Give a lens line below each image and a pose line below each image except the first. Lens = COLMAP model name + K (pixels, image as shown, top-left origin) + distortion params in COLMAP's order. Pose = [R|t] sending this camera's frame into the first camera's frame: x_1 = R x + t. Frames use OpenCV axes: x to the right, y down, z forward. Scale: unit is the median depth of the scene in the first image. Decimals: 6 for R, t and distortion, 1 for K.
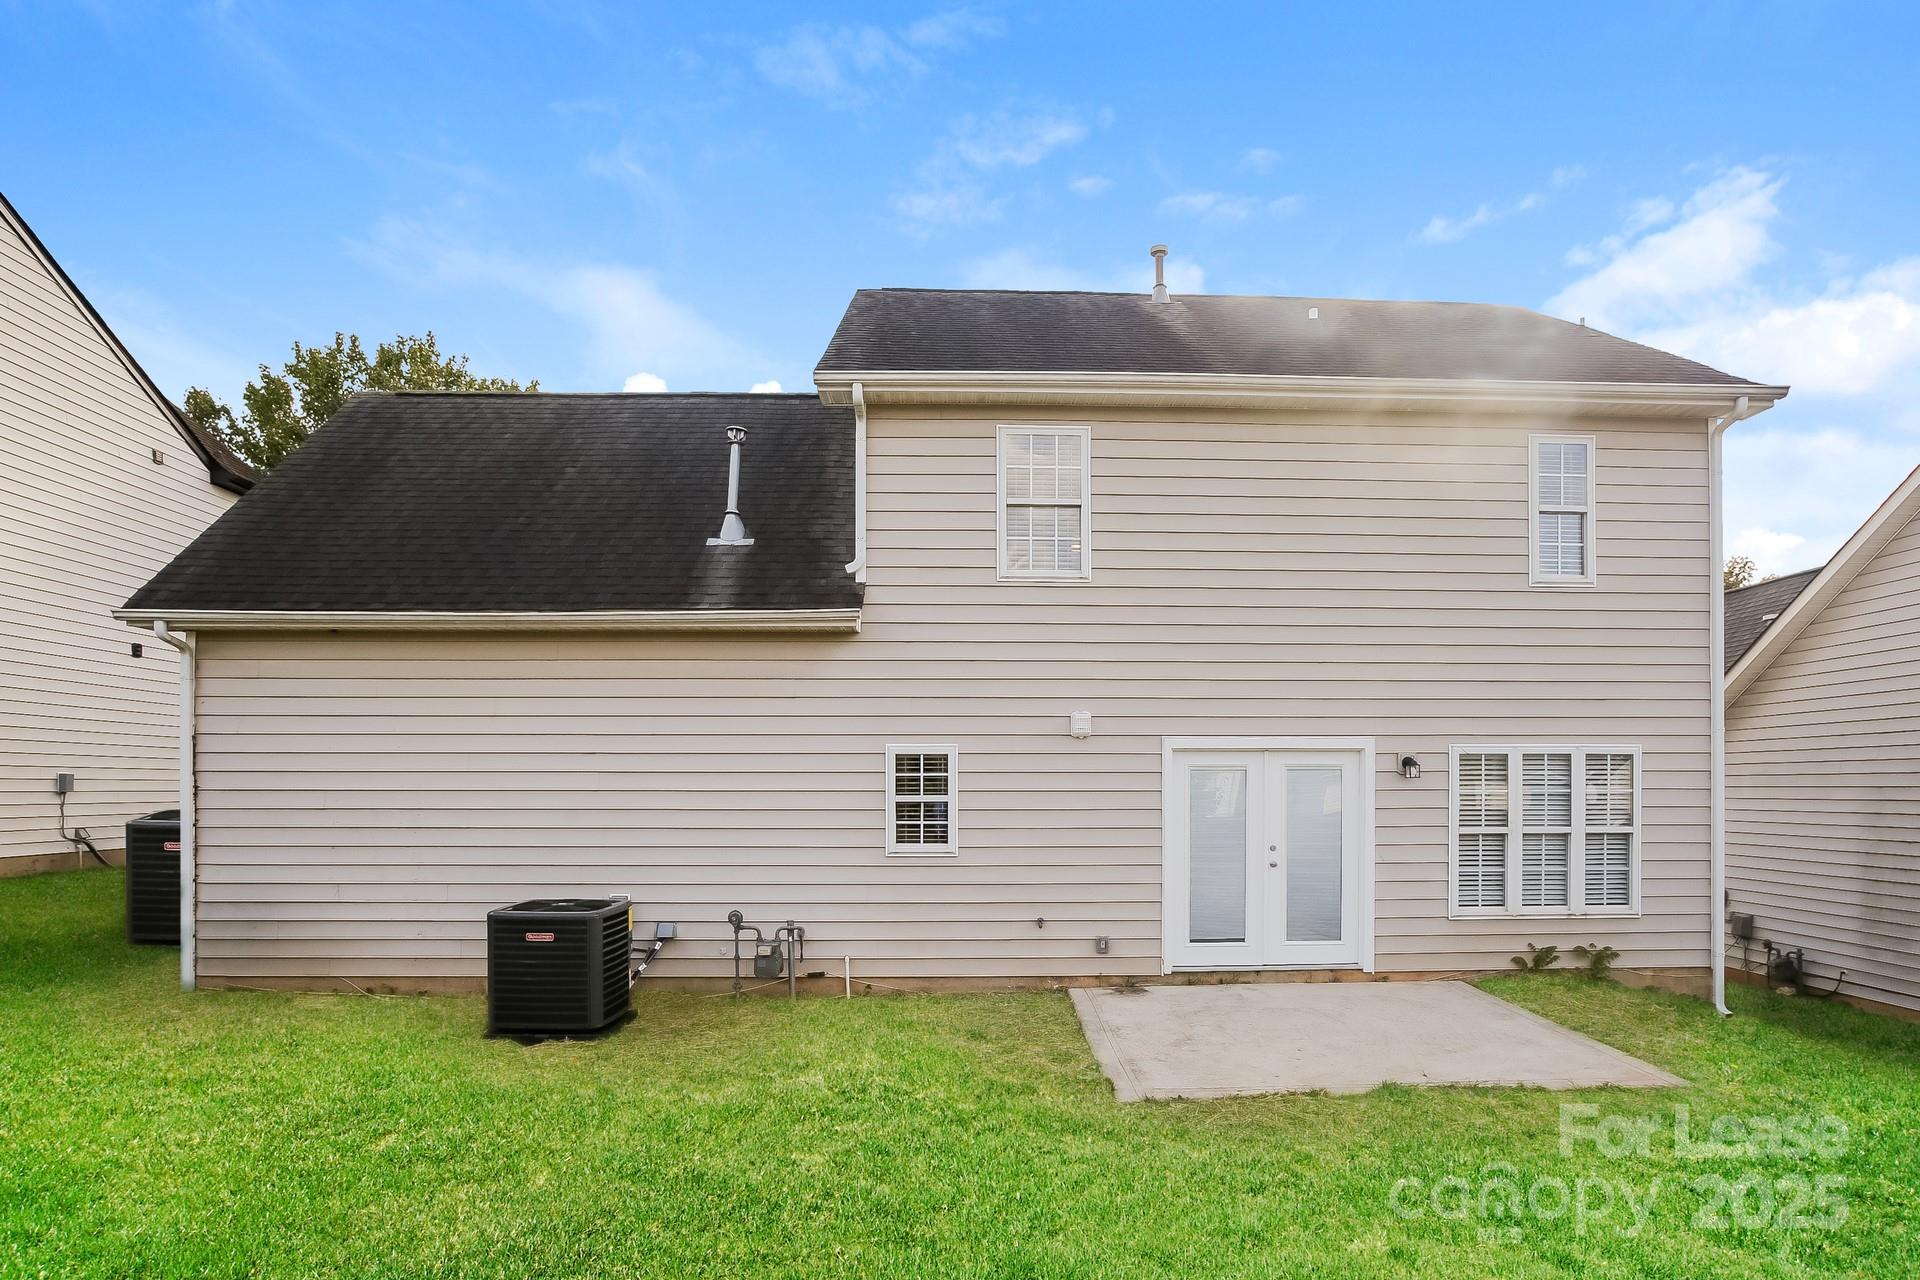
lens RADIAL K [[957.4, 0, 963.3], [0, 957.4, 778.1], [0, 0, 1]] dist [-0.049232, 0.000105]
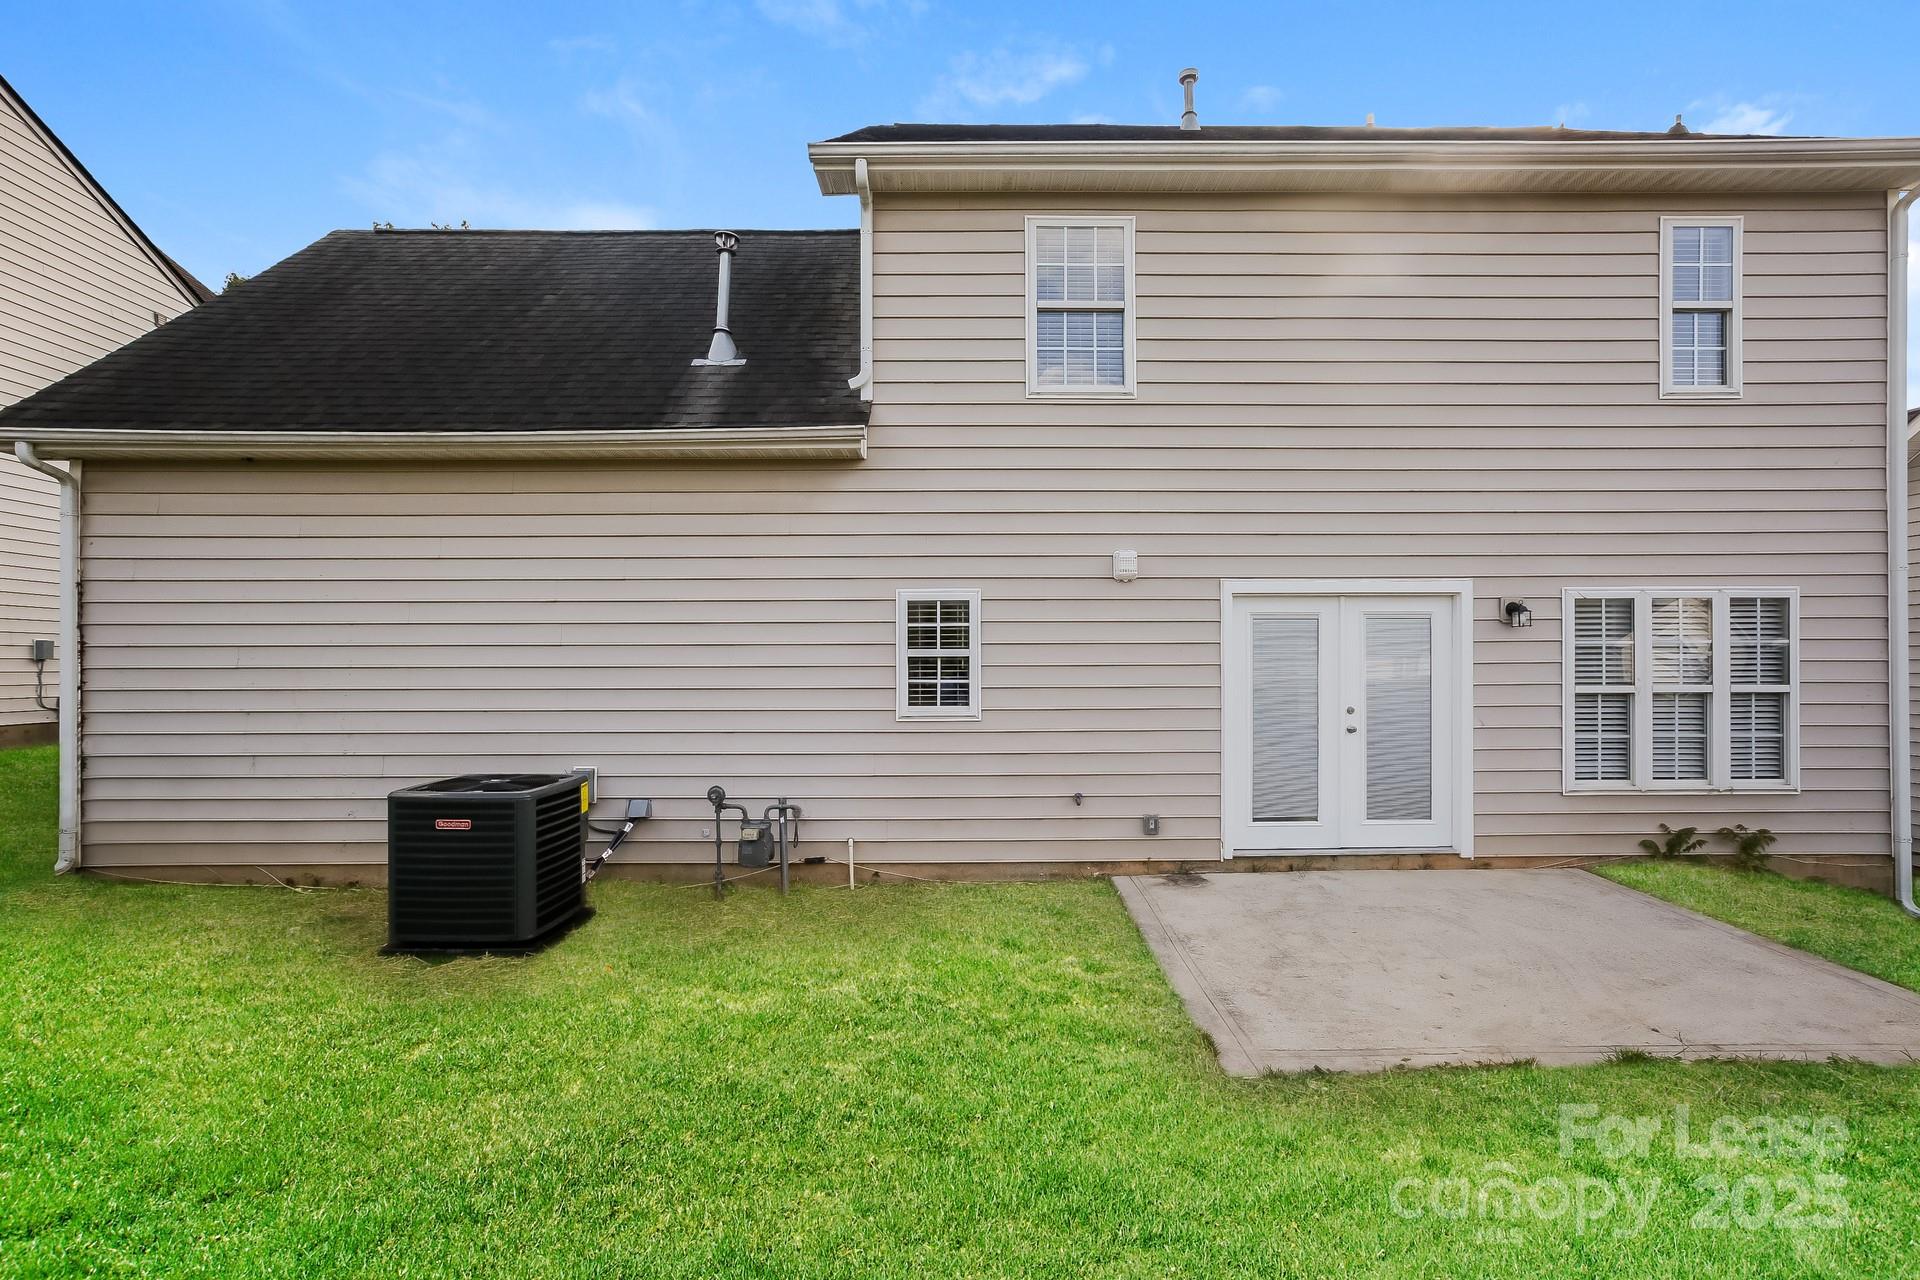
lens RADIAL K [[837.3, 0, 965.8], [0, 837.3, 652.8], [0, 0, 1]] dist [-0.027632, 0.012087]
pose [[0.999957, -0.002583, -0.008905, -0.012313], [0.002568, 0.999995, -0.001762, 0.022519], [0.008909, 0.001739, 0.999959, 0.255039]]
